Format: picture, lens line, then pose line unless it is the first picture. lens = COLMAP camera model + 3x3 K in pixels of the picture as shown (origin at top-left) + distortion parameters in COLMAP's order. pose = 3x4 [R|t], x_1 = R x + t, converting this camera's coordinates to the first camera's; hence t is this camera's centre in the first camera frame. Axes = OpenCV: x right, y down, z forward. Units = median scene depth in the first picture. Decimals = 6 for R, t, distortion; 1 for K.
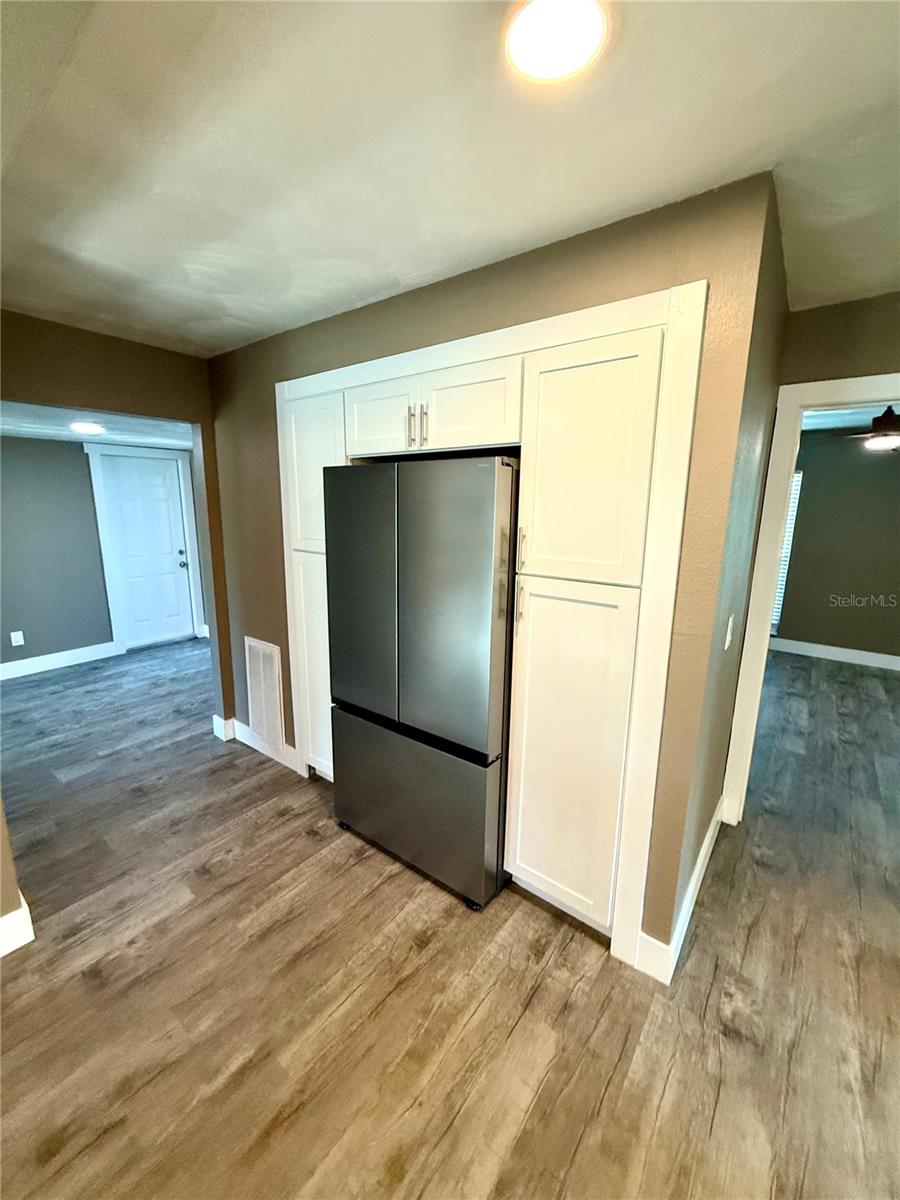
lens RADIAL K [[478.6, 0, 450.2], [0, 478.6, 599.9], [0, 0, 1]] dist [-0.002257, 0.000964]
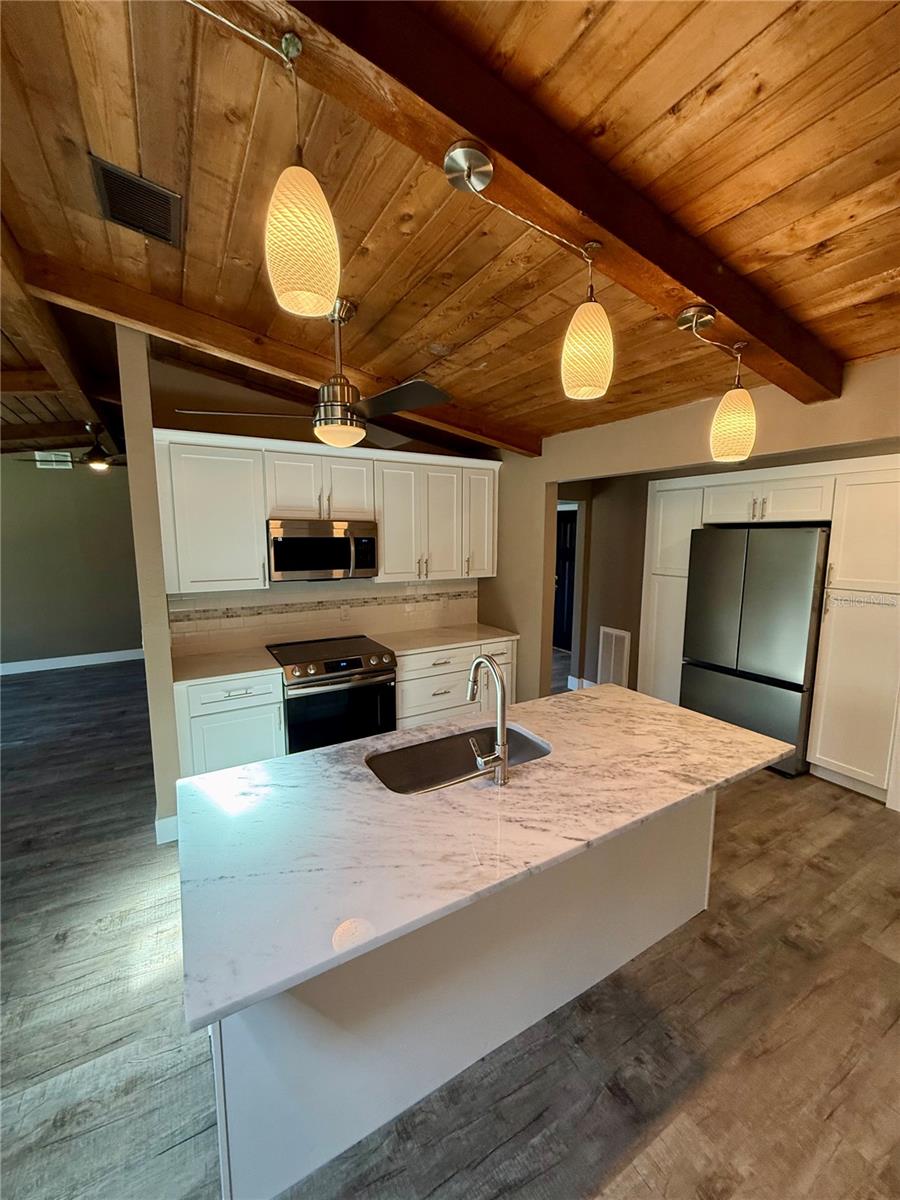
lens RADIAL K [[478.6, 0, 448.3], [0, 478.6, 599.5], [0, 0, 1]] dist [-0.002257, 0.000964]
pose [[0.924573, 0.041089, -0.378784, -0.362715], [-0.065860, 0.996438, -0.052668, 0.129734], [0.375271, 0.073642, 0.923985, -0.894366]]
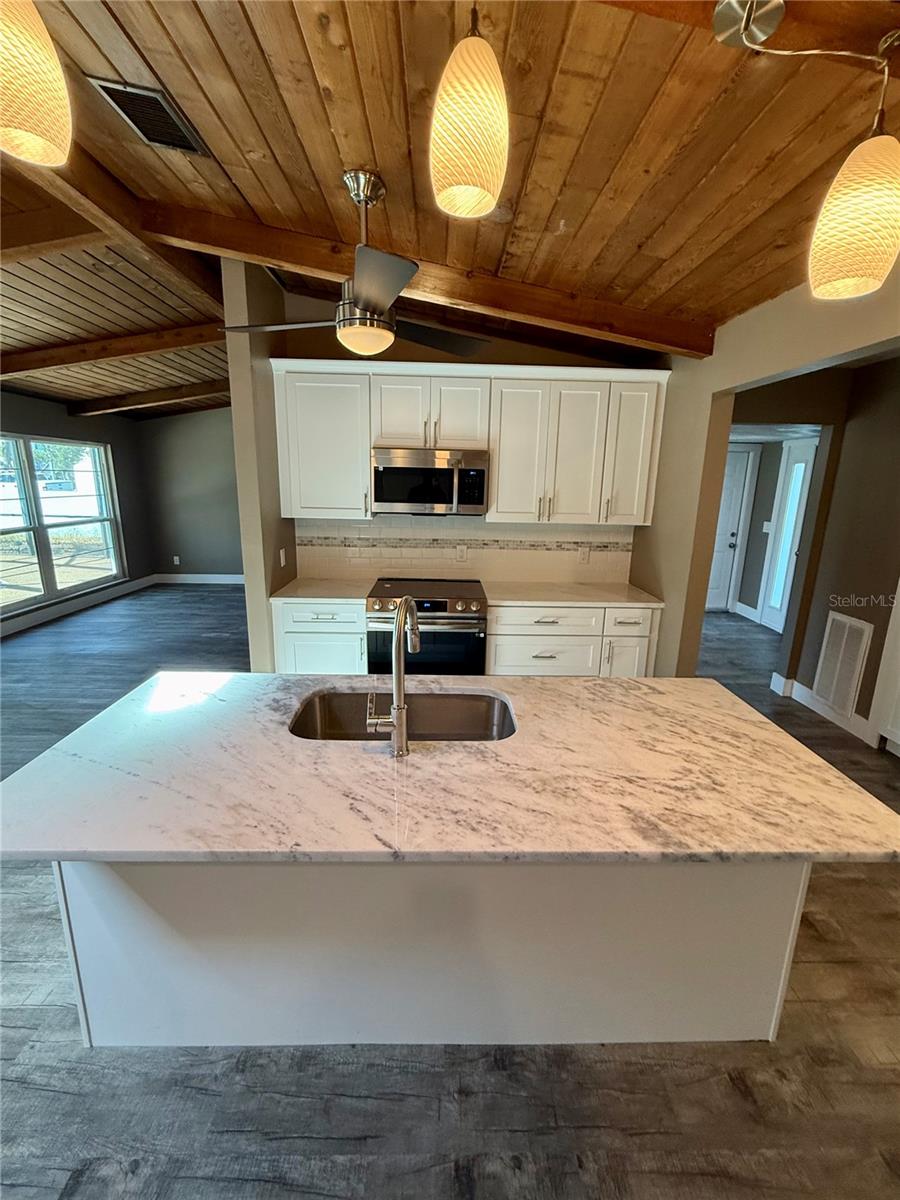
lens RADIAL K [[504.4, 0, 448.0], [0, 504.4, 598.5], [0, 0, 1]] dist [-0.001832, 0.000976]
pose [[0.620901, 0.180380, -0.762853, -0.104243], [-0.169370, 0.981048, 0.094120, 0.109387], [0.765373, 0.070765, 0.639685, -0.572402]]
